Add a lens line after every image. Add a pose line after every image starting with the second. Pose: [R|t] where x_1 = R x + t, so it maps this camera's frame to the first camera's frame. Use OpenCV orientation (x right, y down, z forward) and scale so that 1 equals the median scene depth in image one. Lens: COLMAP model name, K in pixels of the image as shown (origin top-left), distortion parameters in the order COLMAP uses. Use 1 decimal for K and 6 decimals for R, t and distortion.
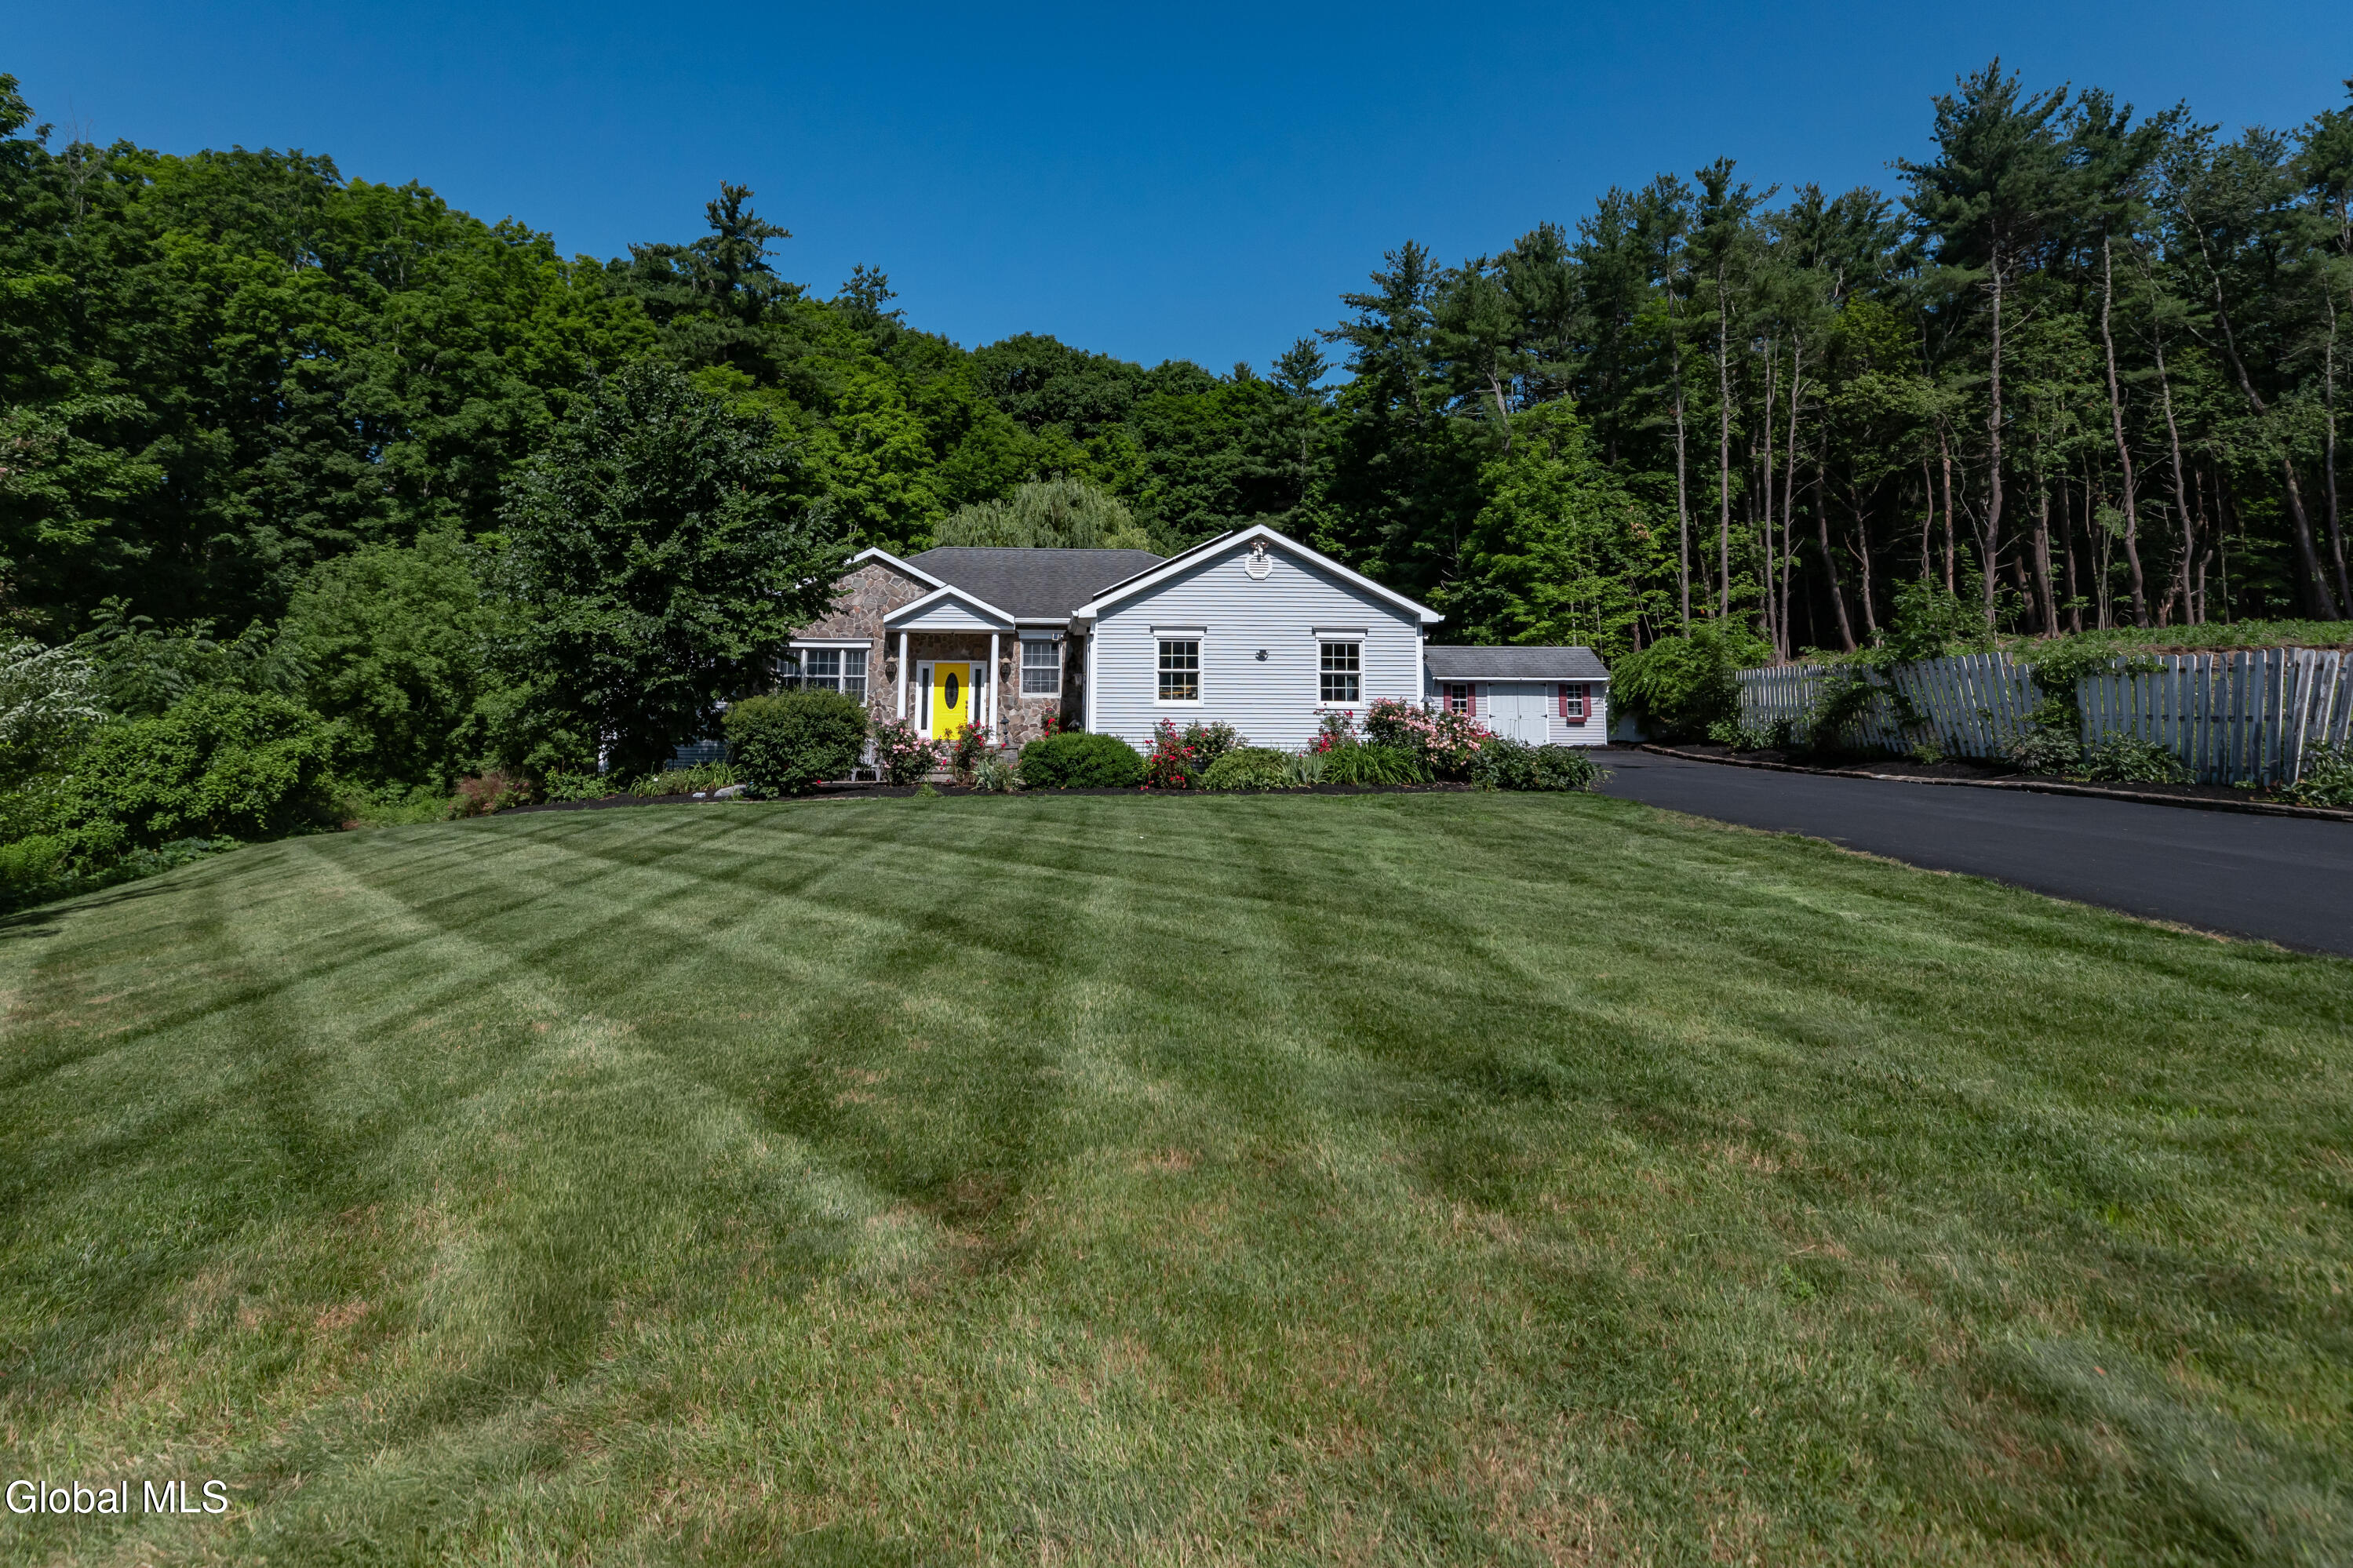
lens RADIAL K [[1169.8, 0, 1121.7], [0, 1169.8, 598.8], [0, 0, 1]] dist [-0.001175, -0.000478]
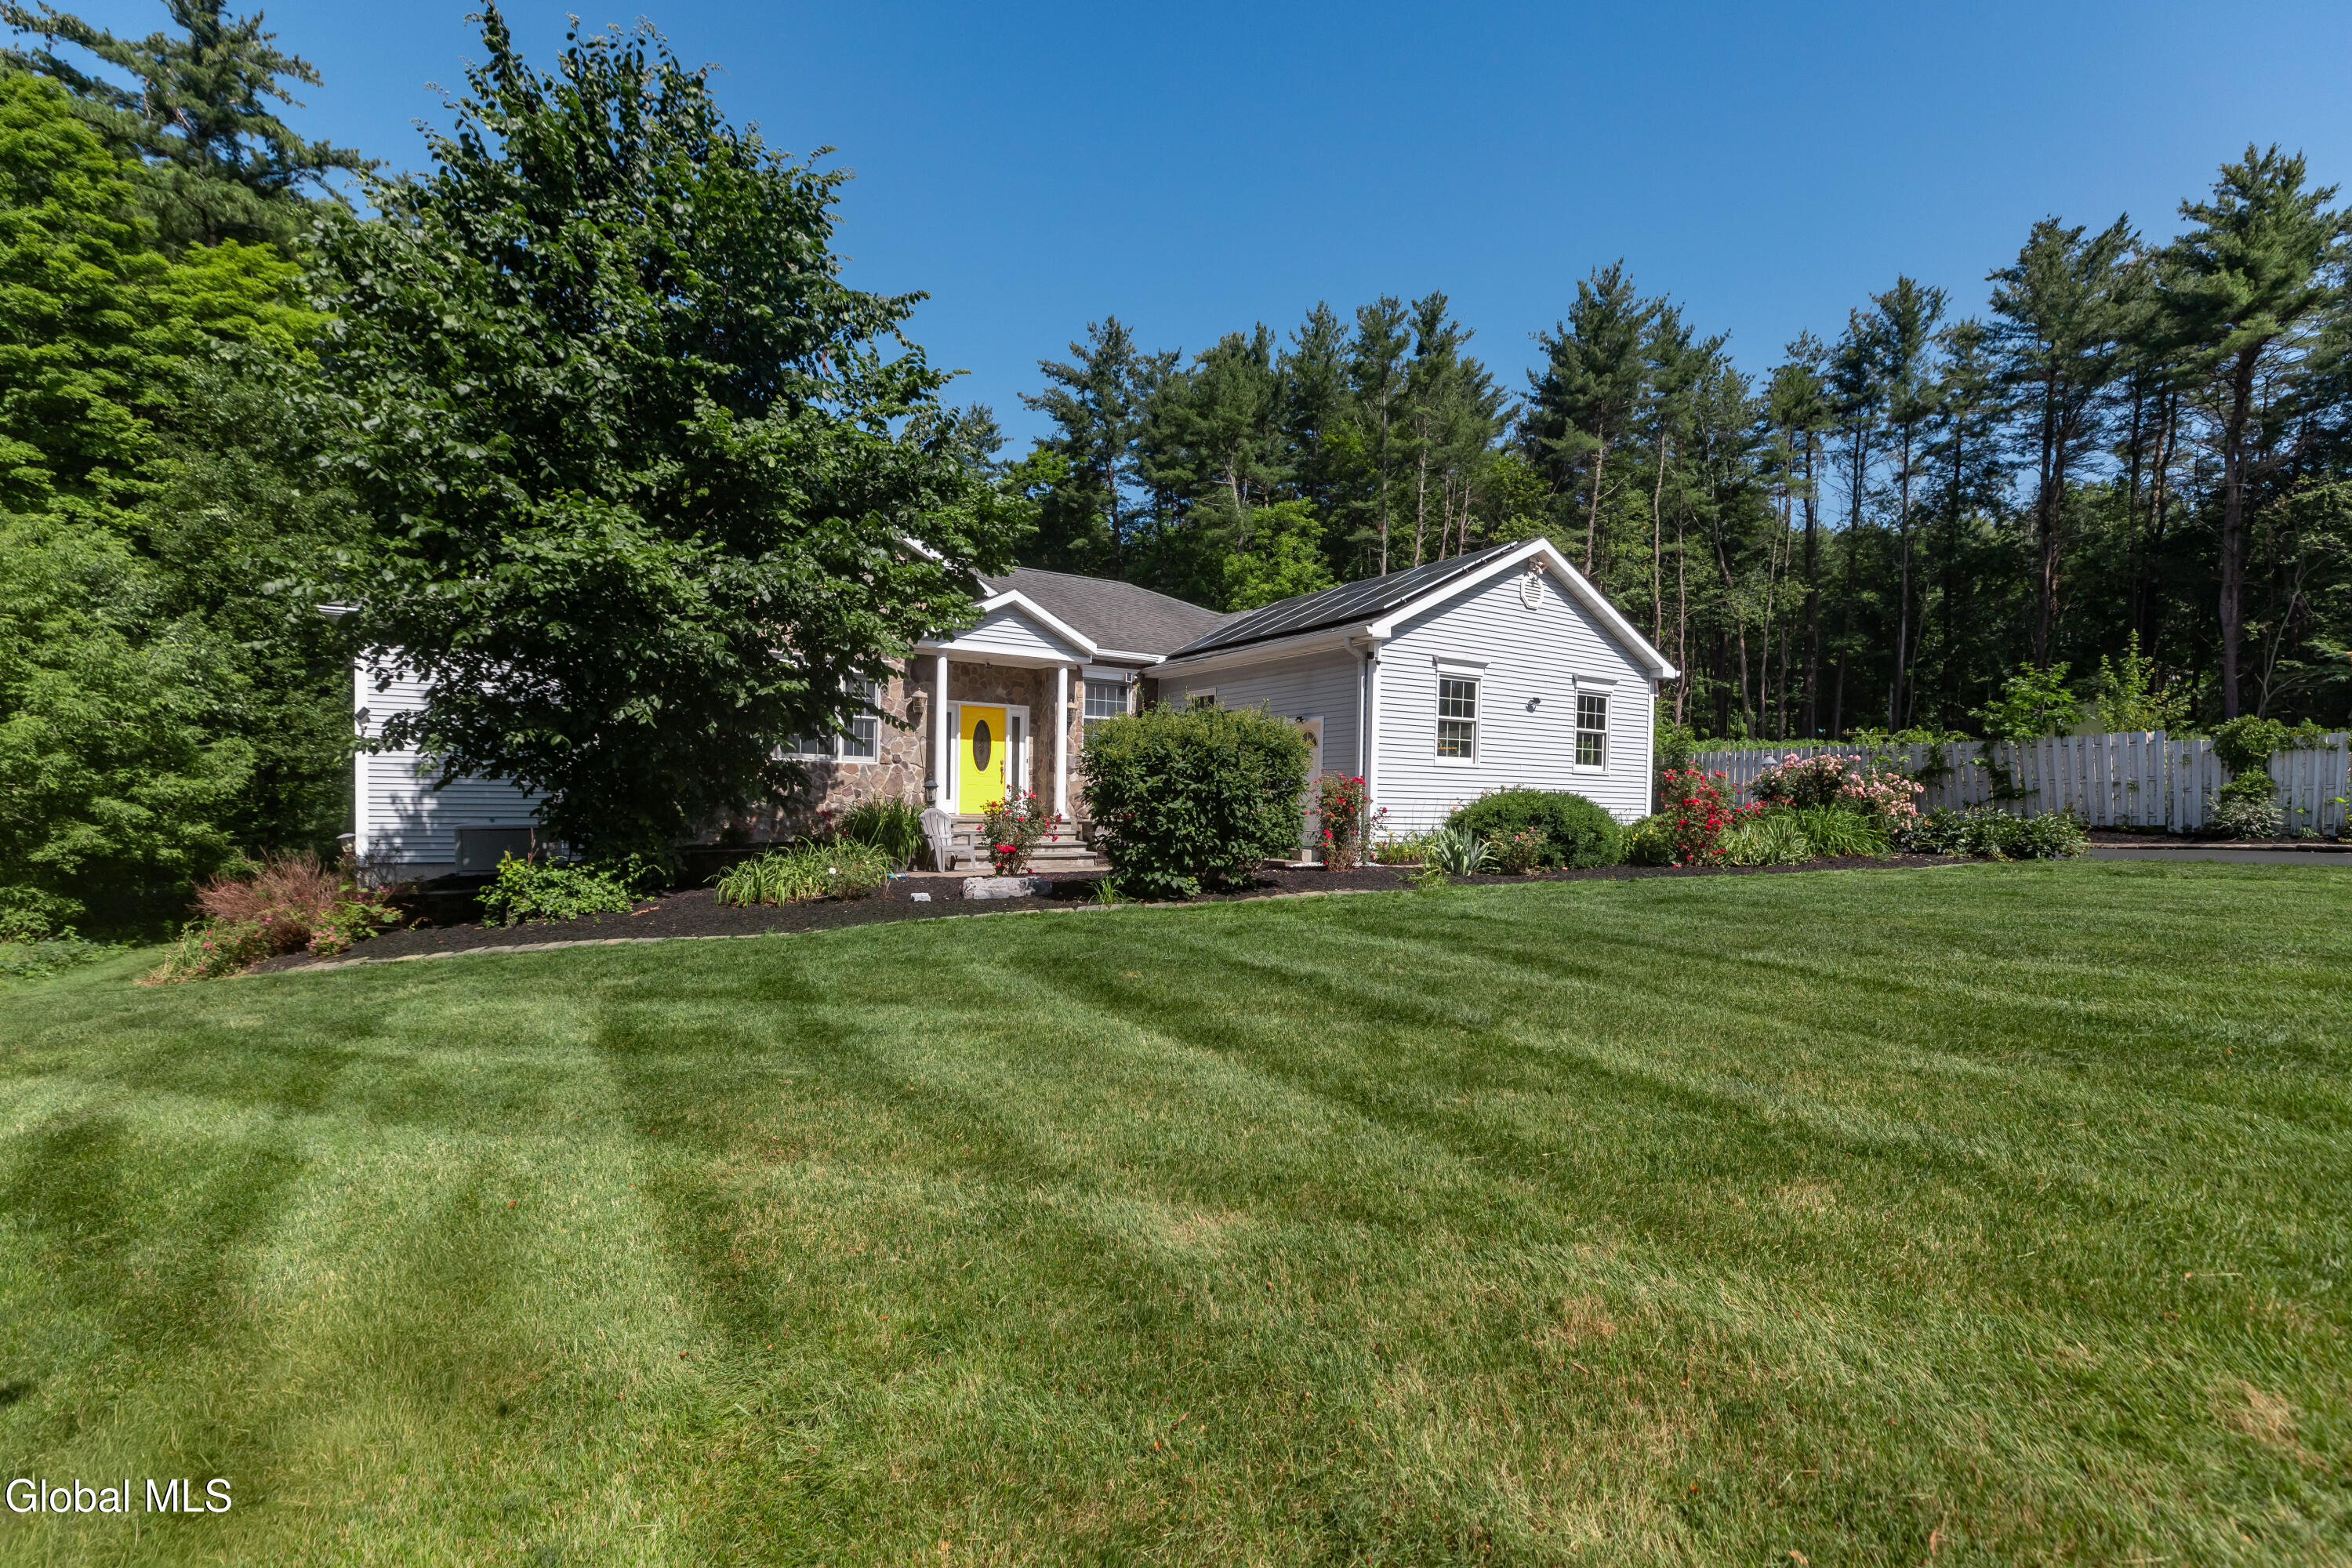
lens RADIAL K [[1066.0, 0, 1182.0], [0, 1066.0, 859.7], [0, 0, 1]] dist [0.002586, 0.000125]
pose [[0.869335, -0.015740, 0.493972, -0.365274], [-0.054418, 0.990367, 0.127327, 0.058803], [-0.491218, -0.137571, 0.860104, 0.376182]]
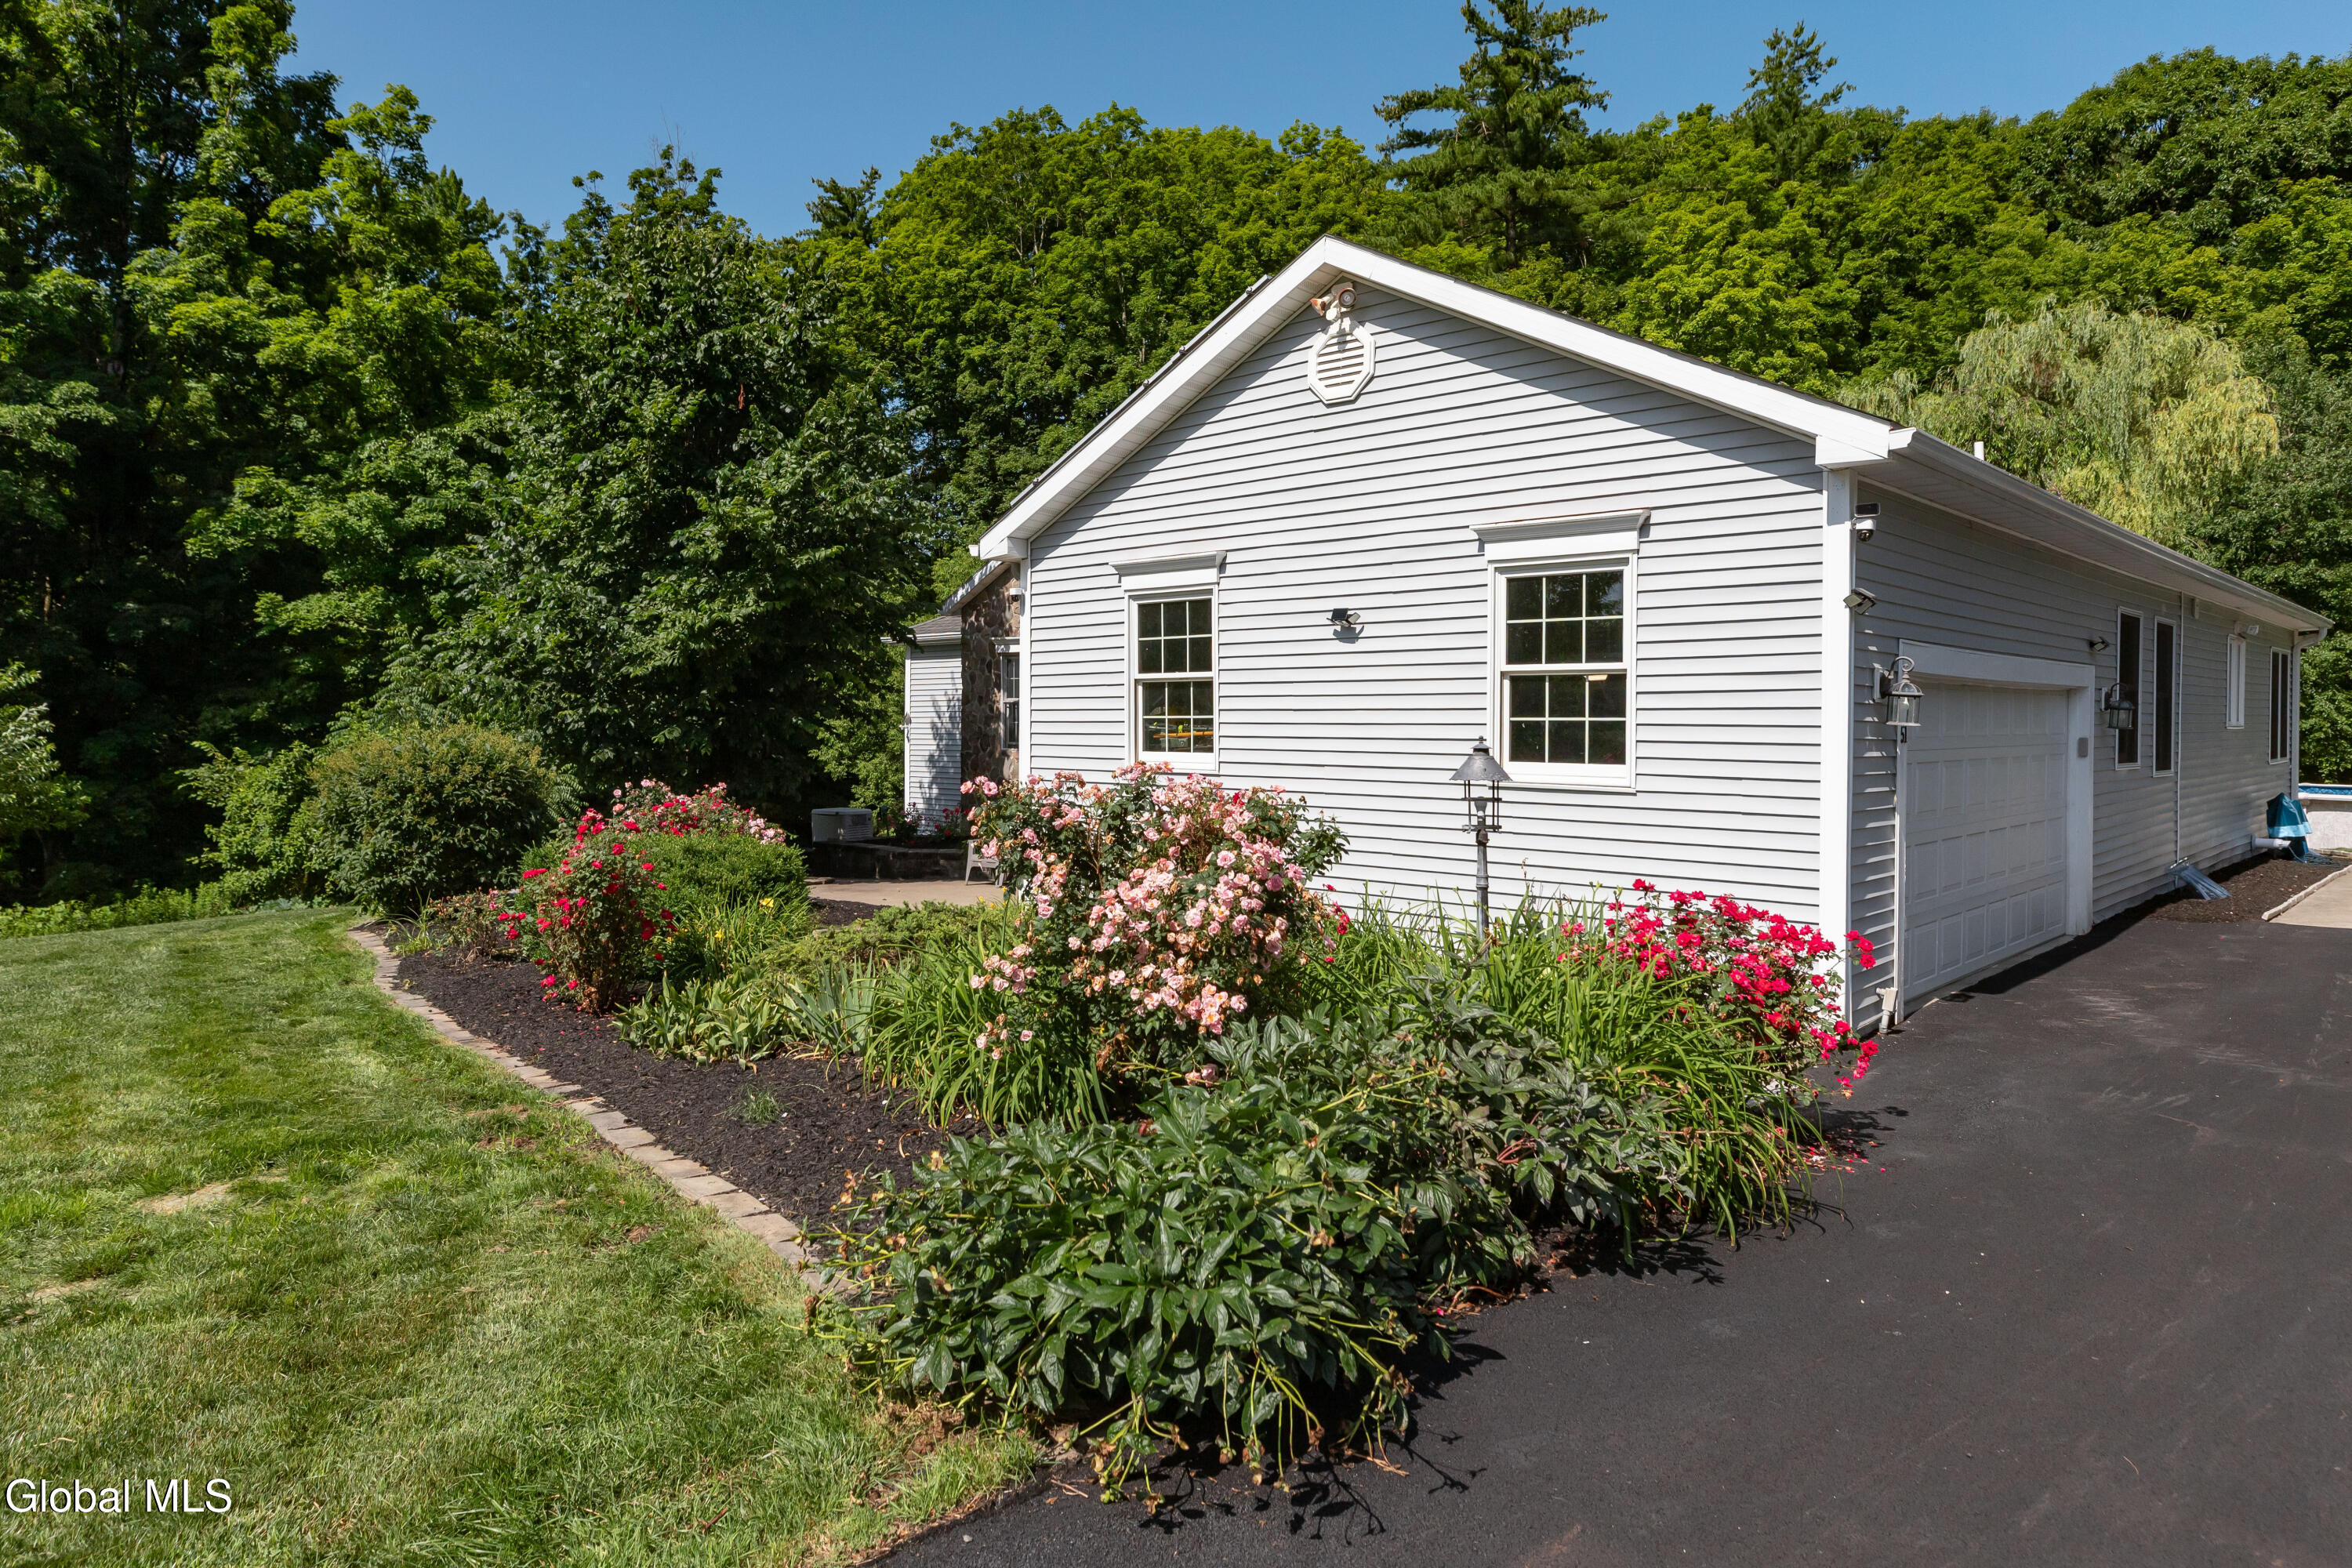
lens RADIAL K [[1446.0, 0, 1164.6], [0, 1446.0, 742.4], [0, 0, 1]] dist [0.009797, -0.000373]
pose [[0.683520, 0.007142, -0.729897, 0.314773], [0.064470, 0.995454, 0.070113, 0.039292], [0.727079, -0.094980, 0.679952, 0.536182]]
